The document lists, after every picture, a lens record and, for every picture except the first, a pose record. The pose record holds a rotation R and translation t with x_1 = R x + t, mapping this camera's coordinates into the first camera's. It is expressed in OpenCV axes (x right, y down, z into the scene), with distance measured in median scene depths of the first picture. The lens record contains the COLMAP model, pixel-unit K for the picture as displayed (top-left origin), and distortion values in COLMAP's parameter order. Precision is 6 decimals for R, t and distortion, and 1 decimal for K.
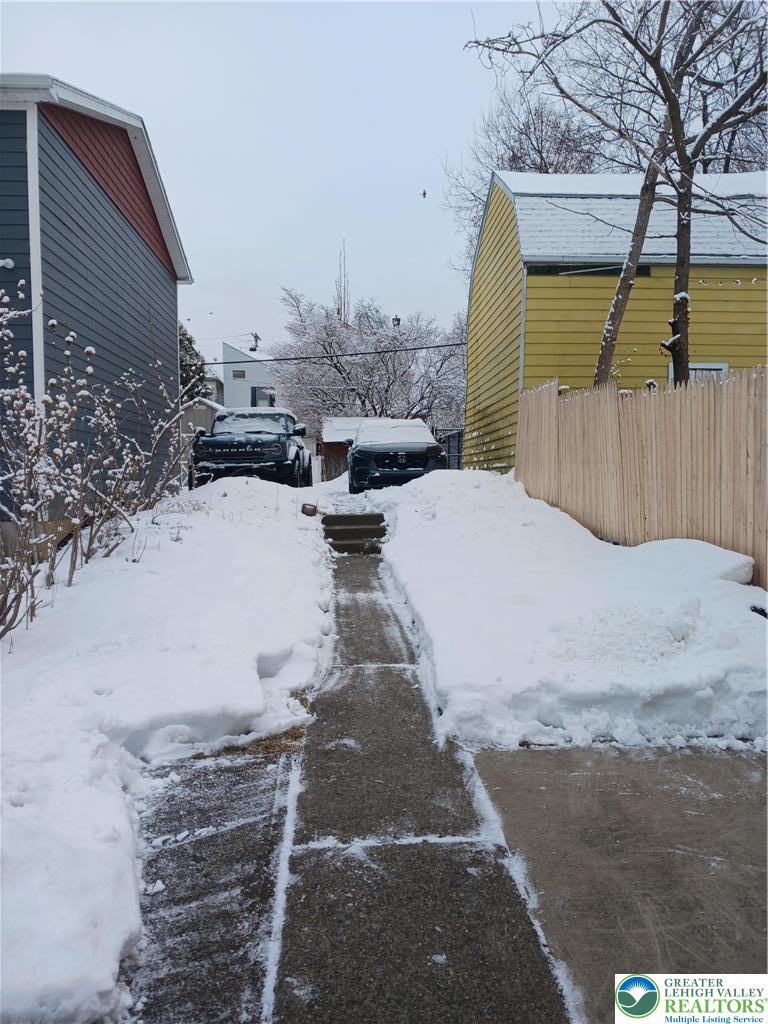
lens RADIAL K [[809.5, 0, 379.9], [0, 809.5, 516.2], [0, 0, 1]] dist [0.003119, -0.010266]
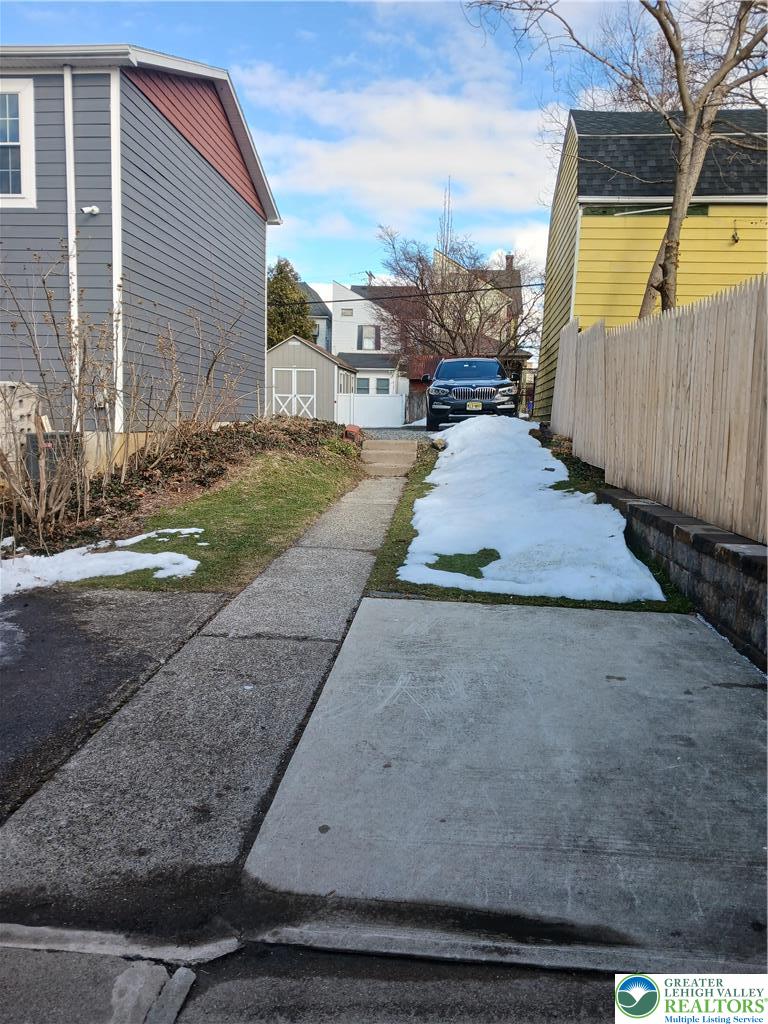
lens RADIAL K [[818.8, 0, 391.6], [0, 818.8, 510.3], [0, 0, 1]] dist [0.031389, -0.049039]
pose [[0.988768, 0.047010, -0.141870, 0.154008], [-0.038050, 0.997145, 0.065225, 0.026594], [0.144532, -0.059094, 0.987734, -0.136998]]
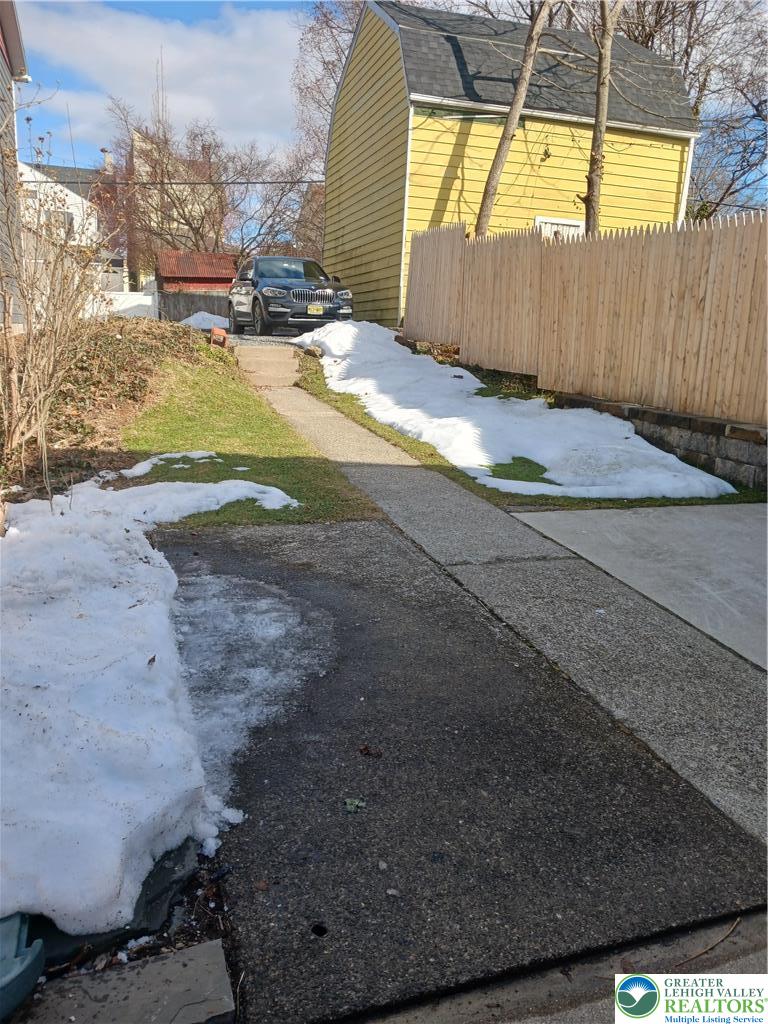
lens RADIAL K [[818.8, 0, 388.5], [0, 818.8, 512.4], [0, 0, 1]] dist [0.031389, -0.049039]
pose [[0.963842, -0.015255, 0.266037, -0.194964], [-0.030245, 0.985646, 0.166093, 0.035807], [-0.264752, -0.168133, 0.949546, -0.083370]]
